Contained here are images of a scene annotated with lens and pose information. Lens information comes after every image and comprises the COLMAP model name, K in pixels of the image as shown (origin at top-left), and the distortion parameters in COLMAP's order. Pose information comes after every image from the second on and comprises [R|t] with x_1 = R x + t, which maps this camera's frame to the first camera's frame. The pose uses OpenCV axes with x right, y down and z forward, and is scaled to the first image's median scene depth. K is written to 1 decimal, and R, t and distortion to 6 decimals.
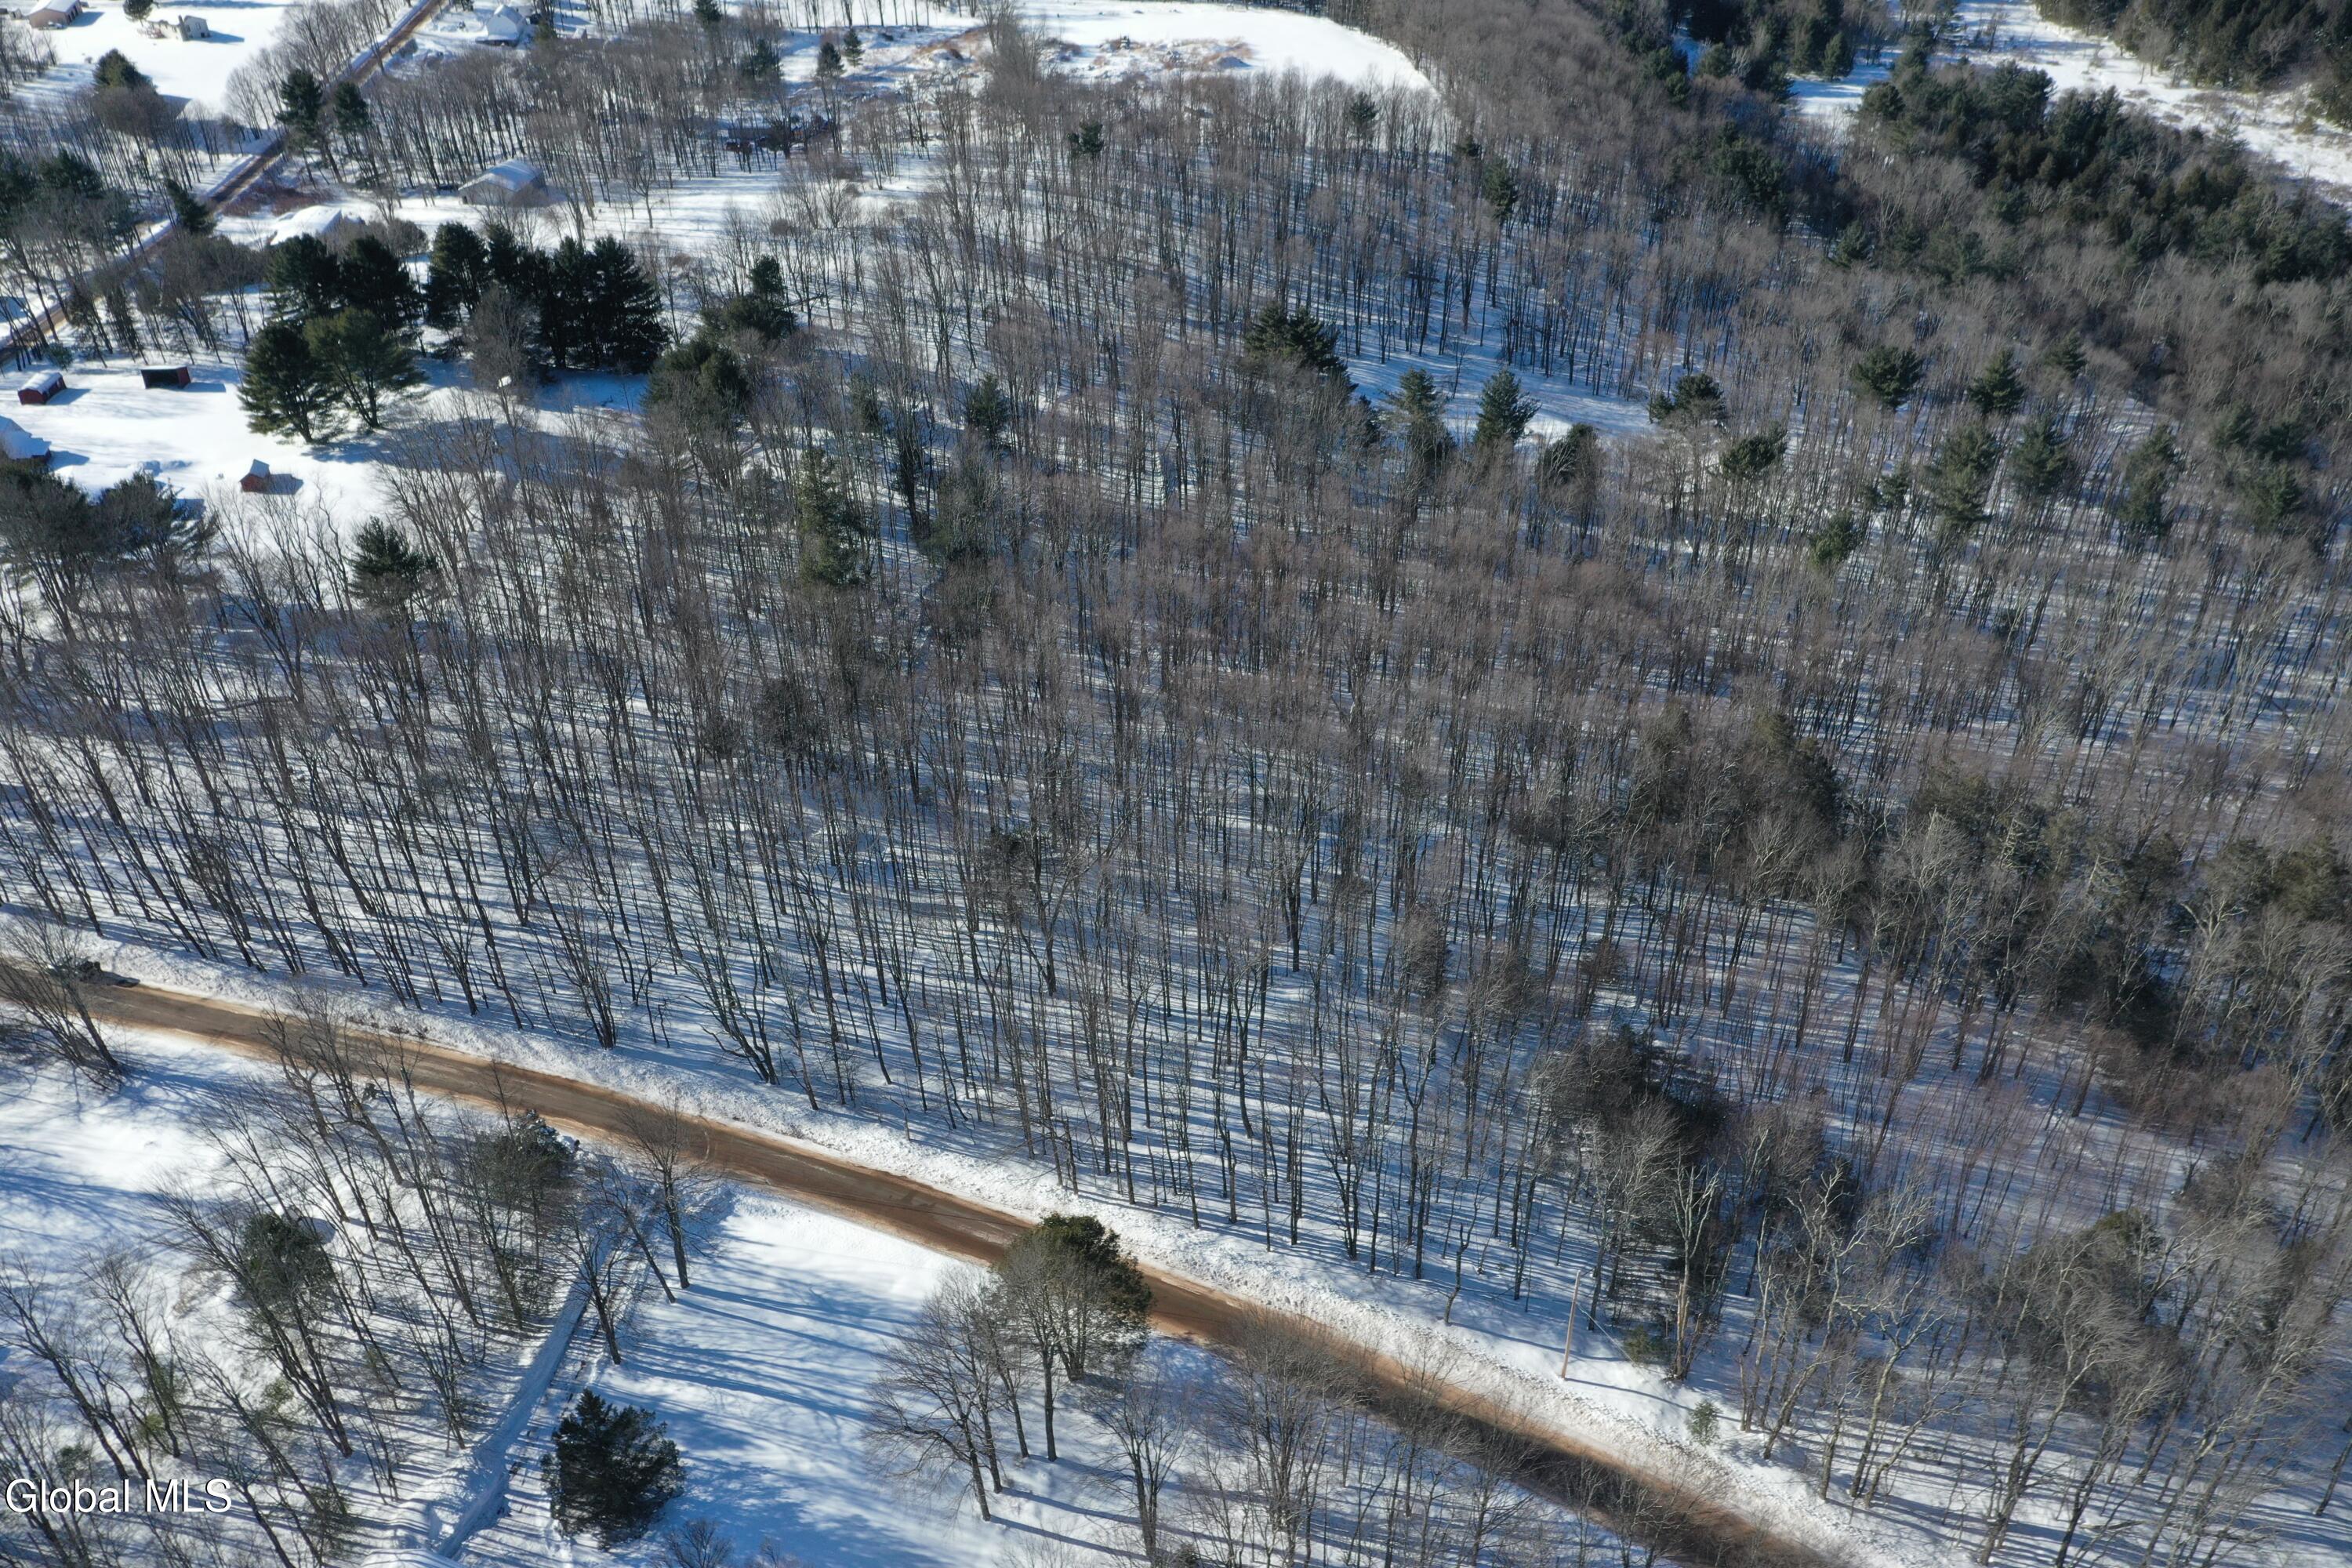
lens RADIAL K [[1892.9, 0, 1171.9], [0, 1892.9, 780.0], [0, 0, 1]] dist [0.007005, 0.002688]
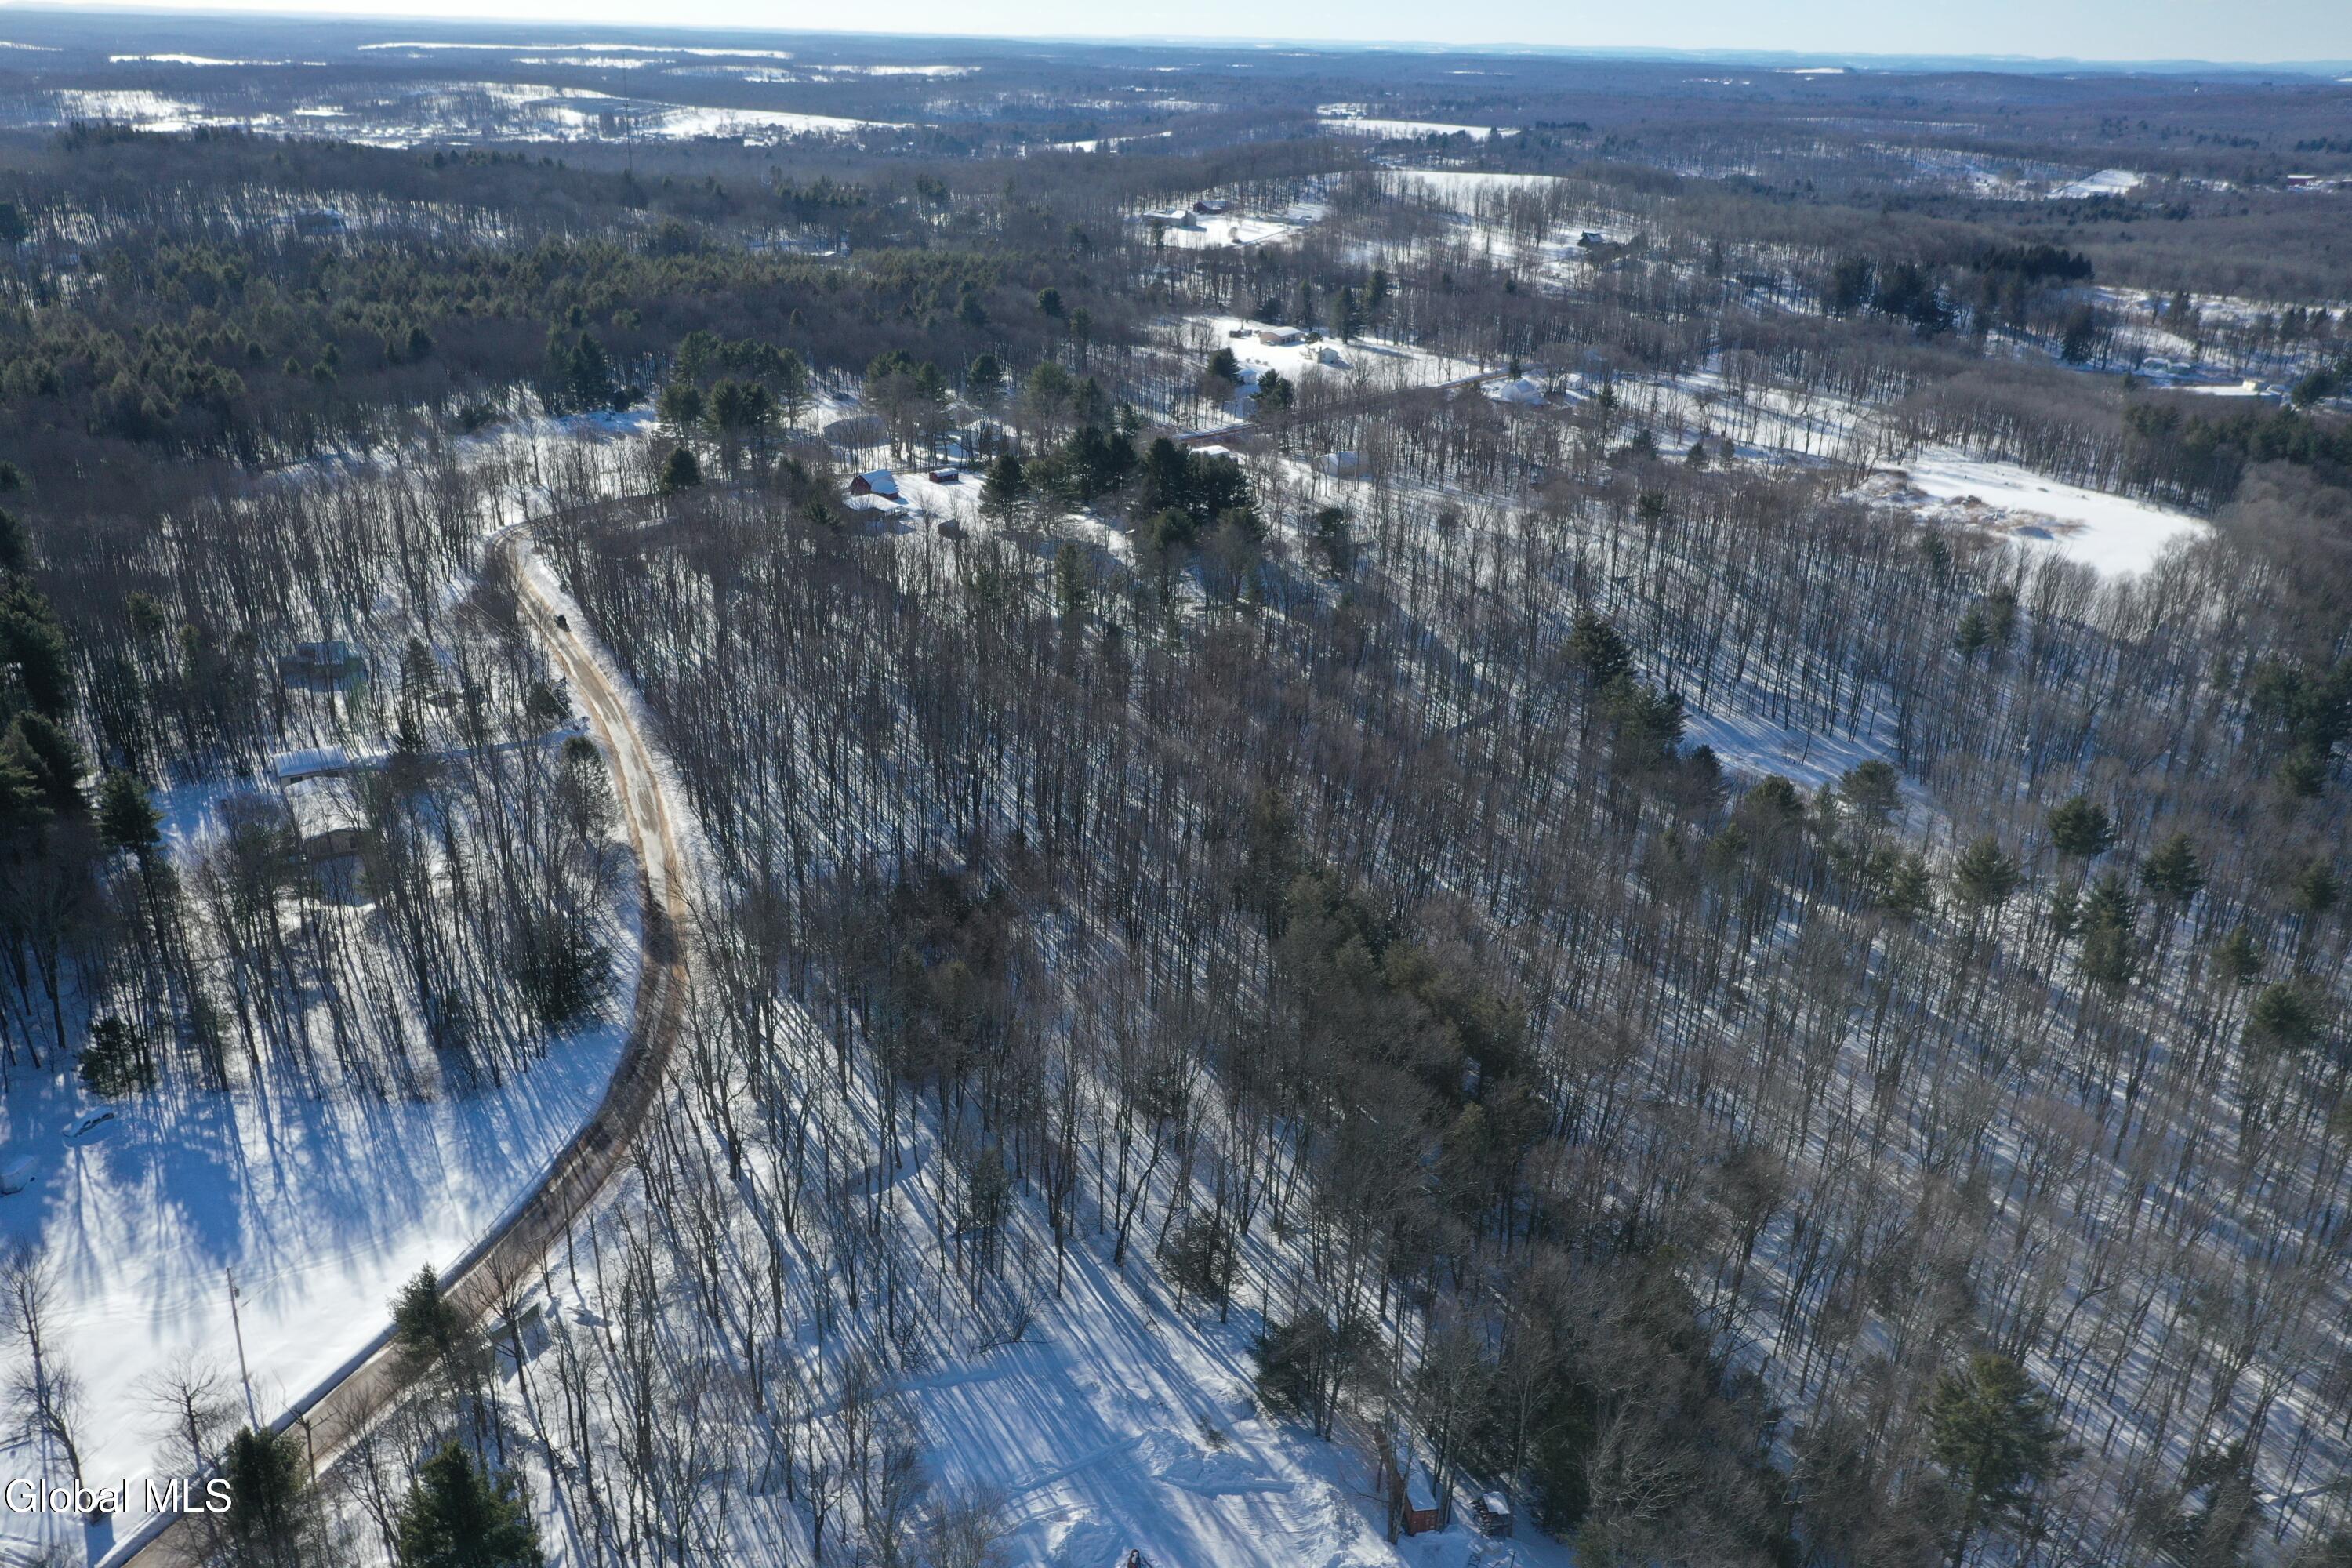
lens RADIAL K [[1892.9, 0, 1171.9], [0, 1892.9, 780.0], [0, 0, 1]] dist [0.007005, 0.002688]
pose [[0.695293, 0.301405, -0.652475, 0.787784], [-0.442252, 0.895025, -0.057826, 0.048493], [0.566552, 0.328764, 0.755601, -0.082259]]
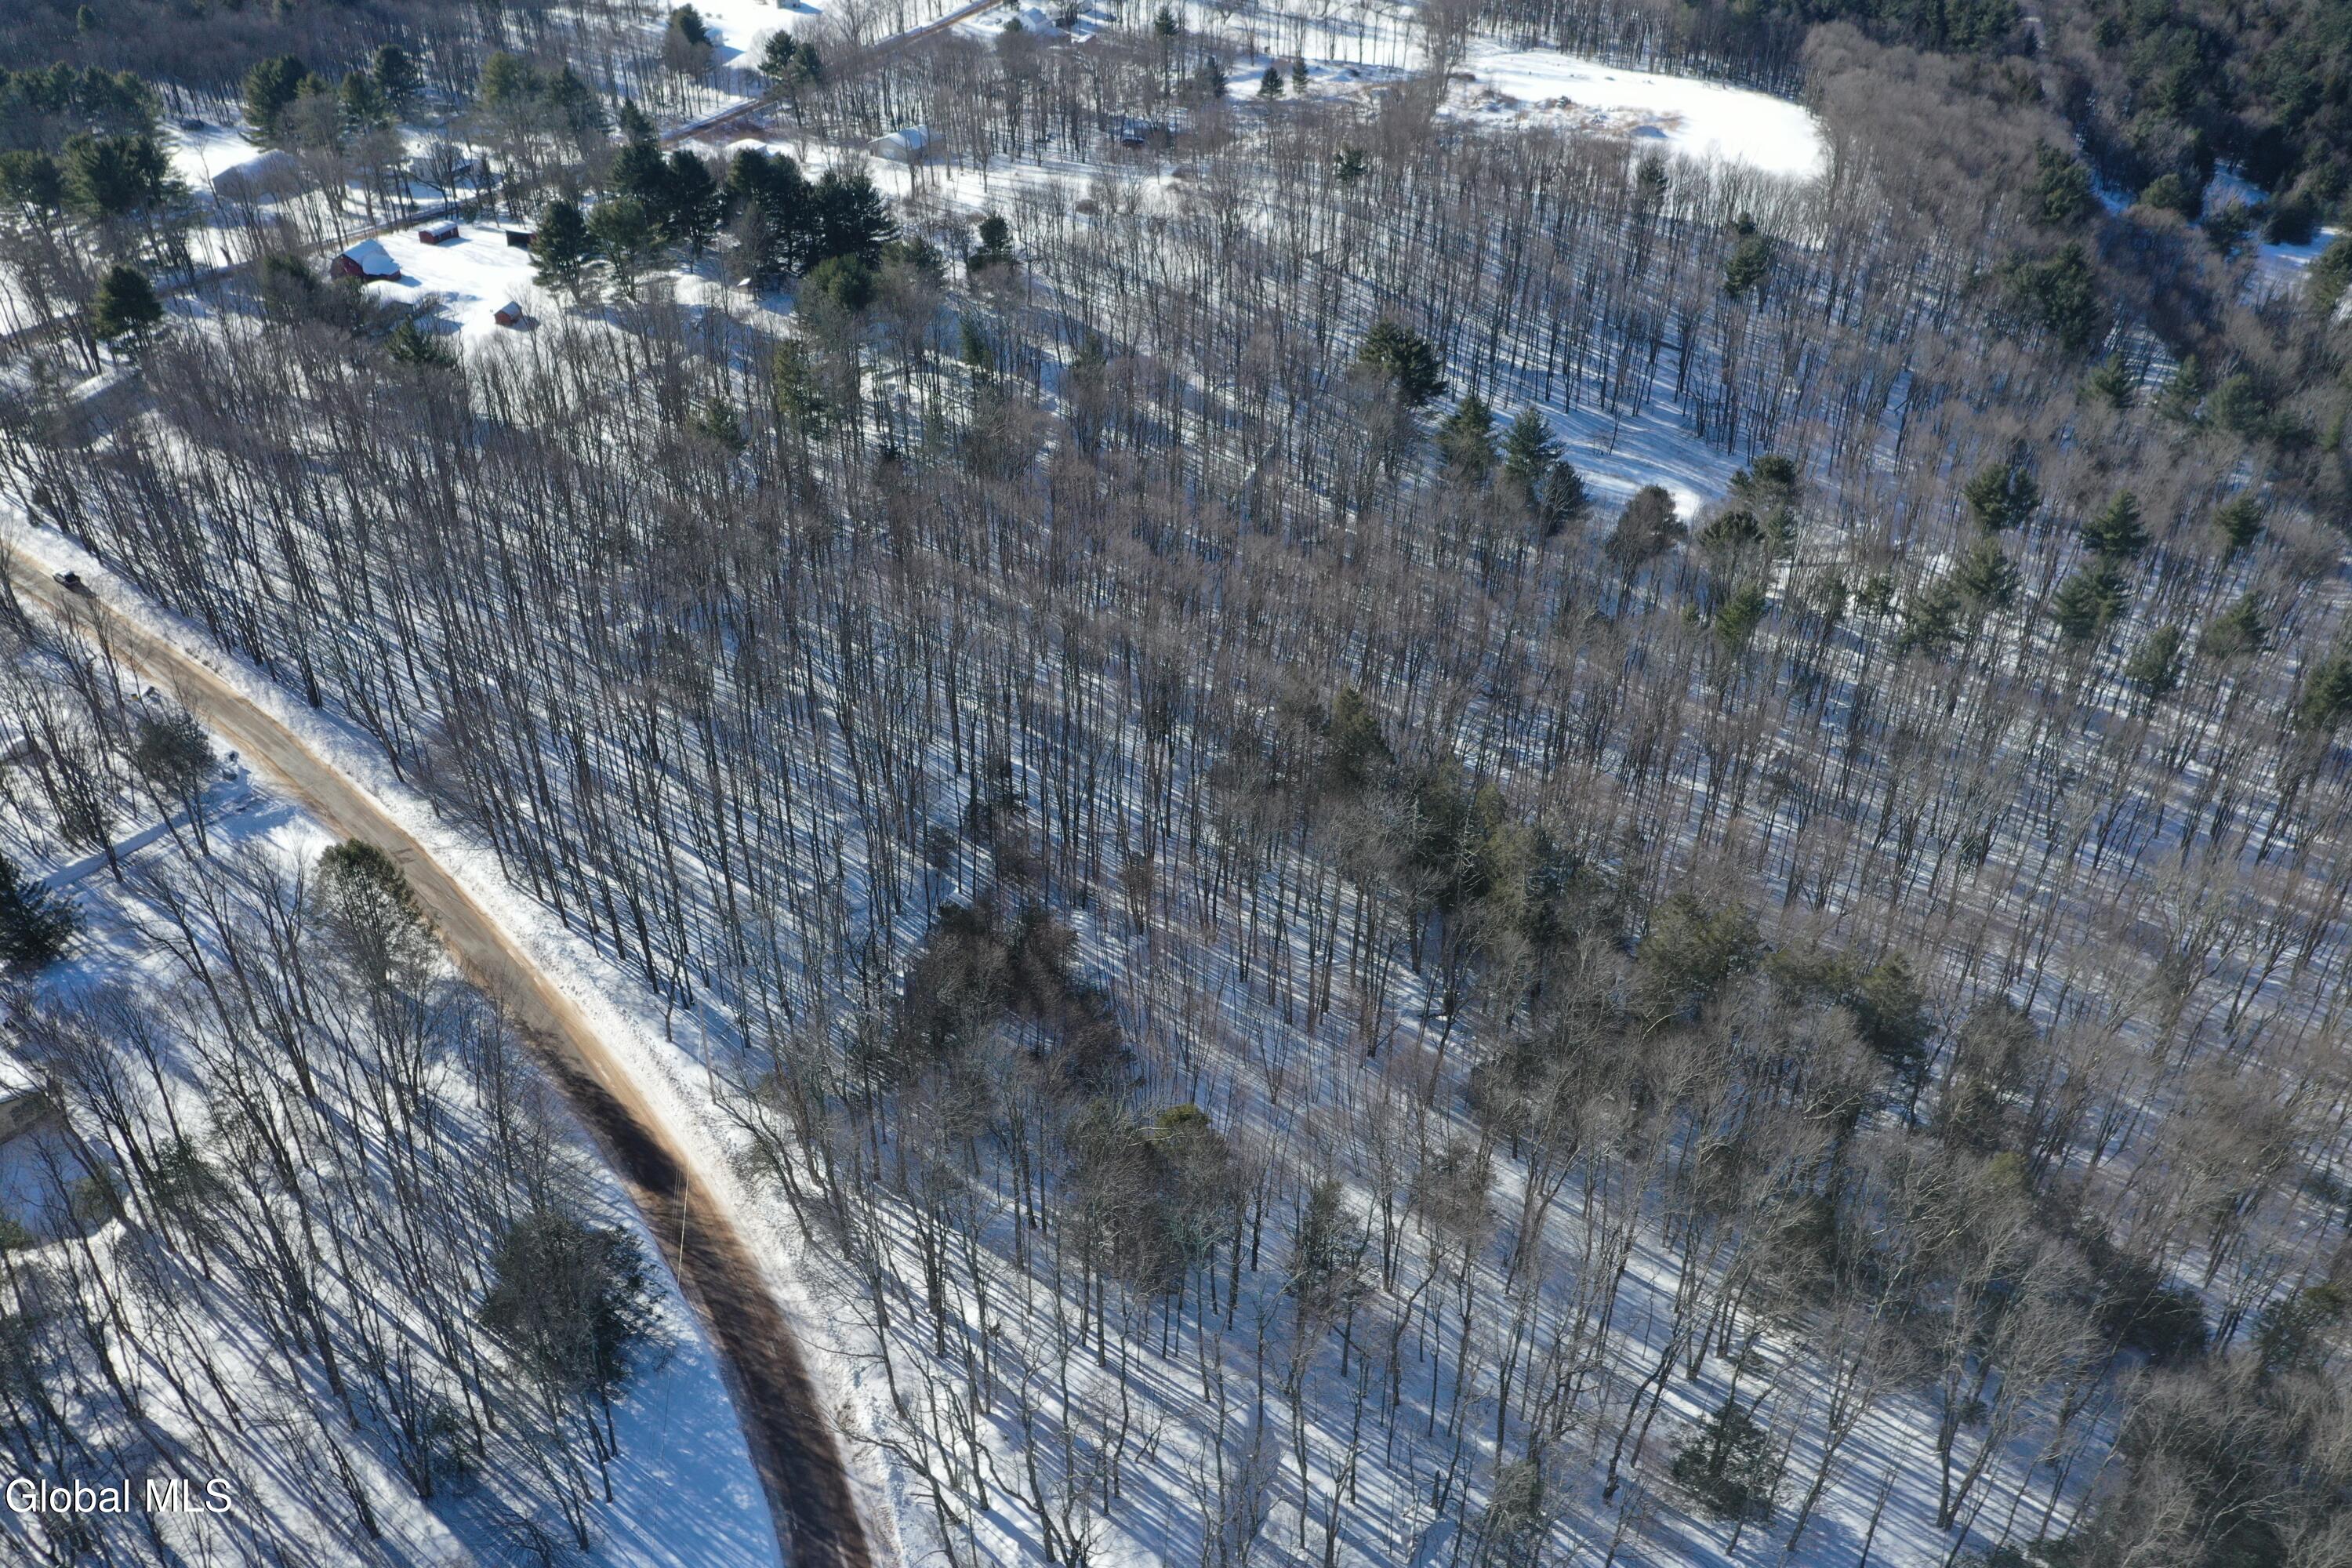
lens RADIAL K [[1892.9, 0, 1171.9], [0, 1892.9, 780.0], [0, 0, 1]] dist [0.007005, 0.002688]
pose [[0.913930, 0.234590, -0.331210, 0.388999], [-0.245846, 0.969275, 0.008141, 0.019673], [0.322943, 0.073987, 0.943522, -0.017810]]
